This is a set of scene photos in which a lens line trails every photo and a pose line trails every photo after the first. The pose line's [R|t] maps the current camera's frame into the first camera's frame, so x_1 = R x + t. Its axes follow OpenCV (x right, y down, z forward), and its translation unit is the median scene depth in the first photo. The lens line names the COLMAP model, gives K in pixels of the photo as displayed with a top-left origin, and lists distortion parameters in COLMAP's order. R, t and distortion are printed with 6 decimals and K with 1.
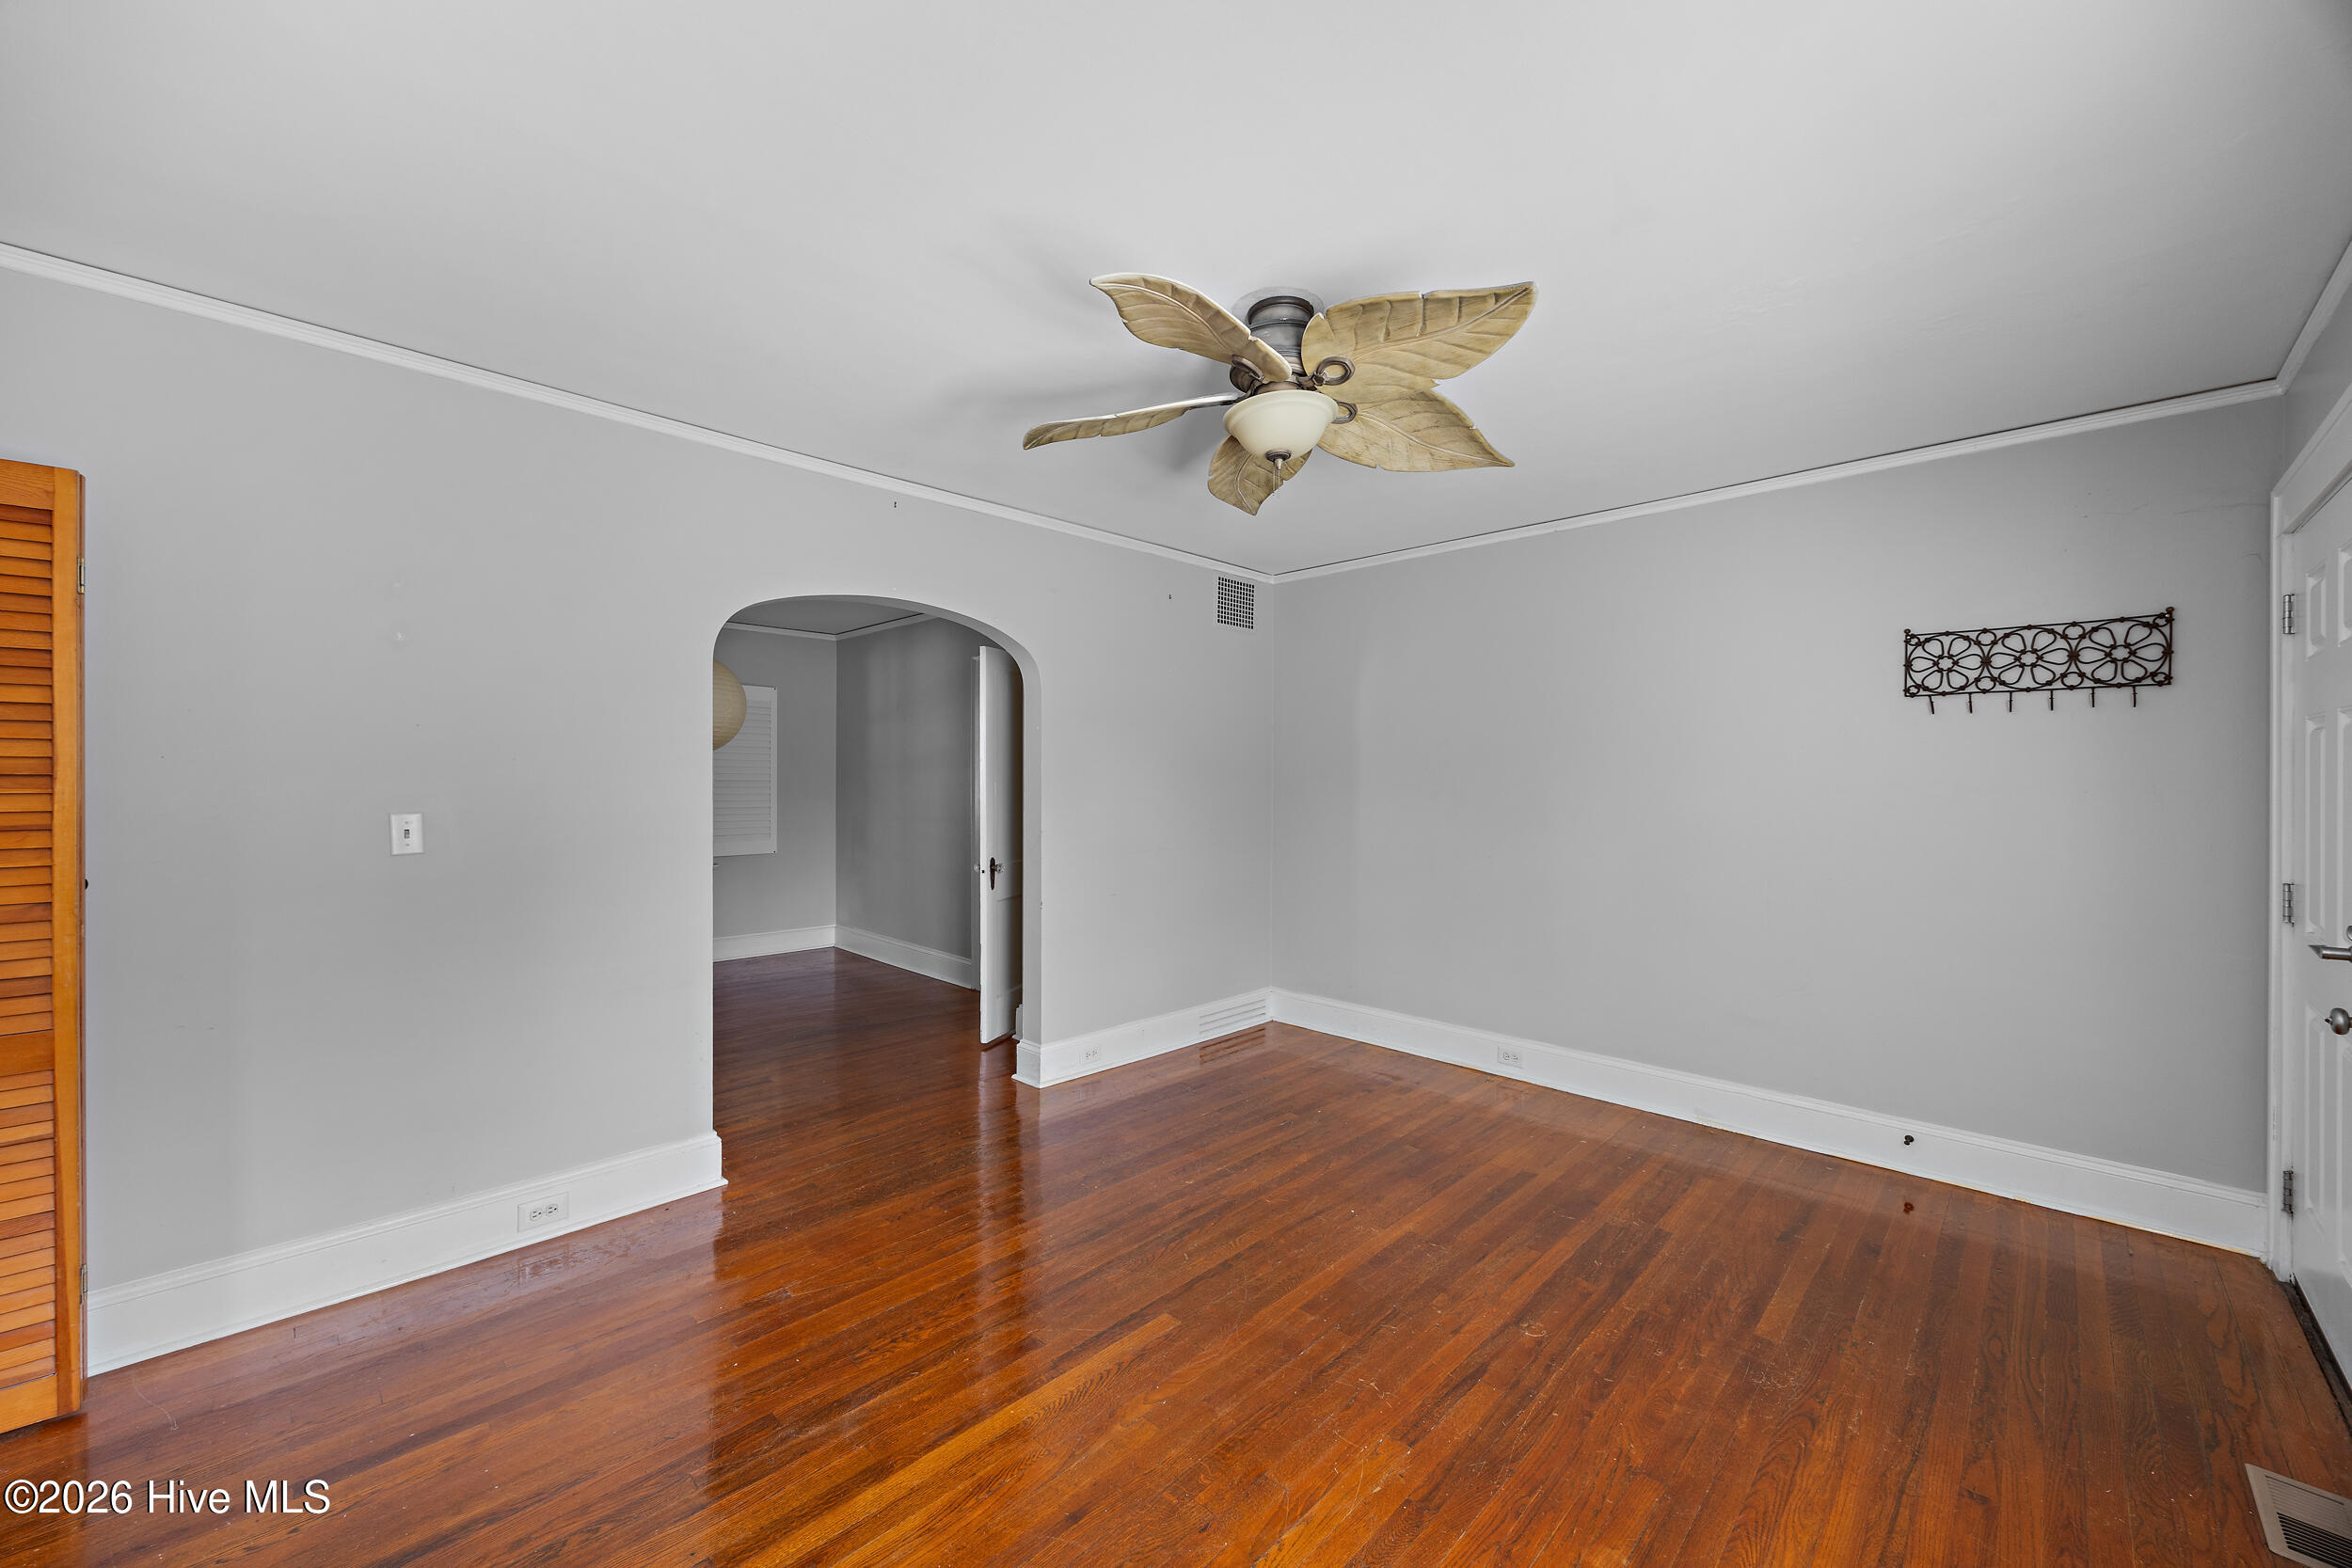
lens RADIAL K [[898.7, 0, 1176.0], [0, 898.7, 788.8], [0, 0, 1]] dist [-0.000669, -0.000139]
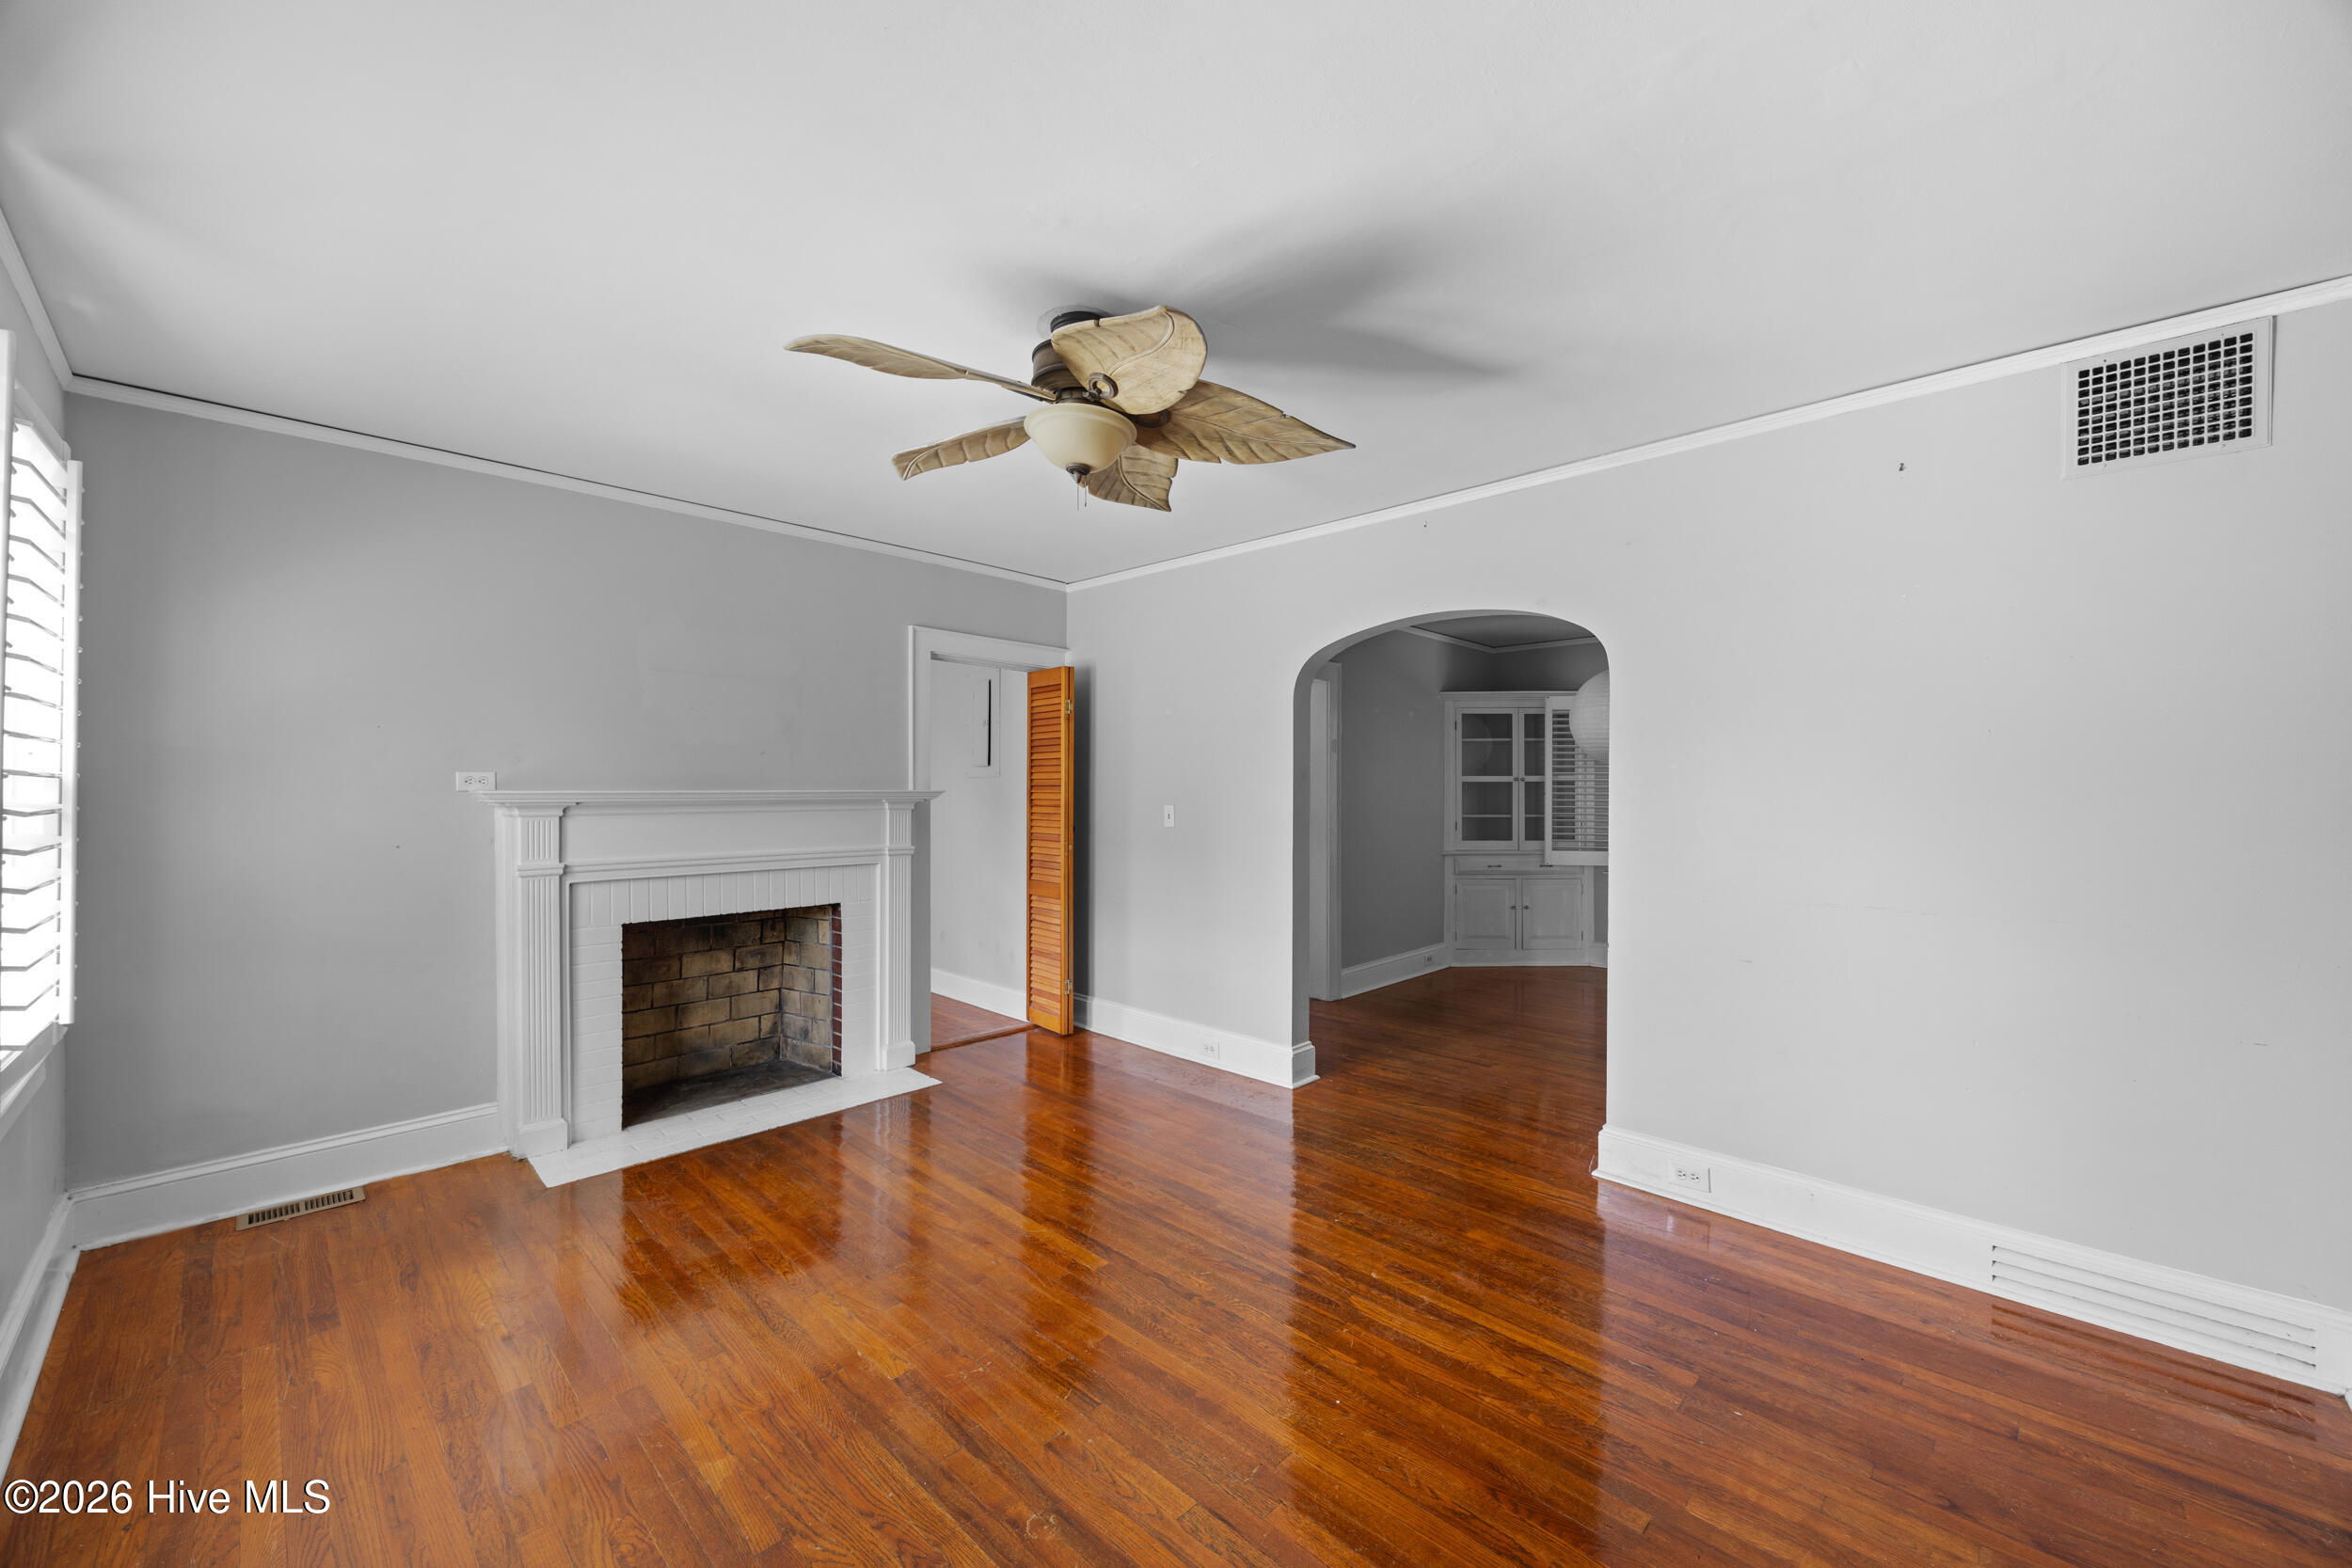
lens RADIAL K [[898.7, 0, 1176.0], [0, 898.7, 788.8], [0, 0, 1]] dist [-0.000669, -0.000139]
pose [[0.006851, -0.002731, -0.999973, 0.804230], [-0.013307, 0.999907, -0.002822, -0.002837], [0.999888, 0.013326, 0.006814, 0.774394]]
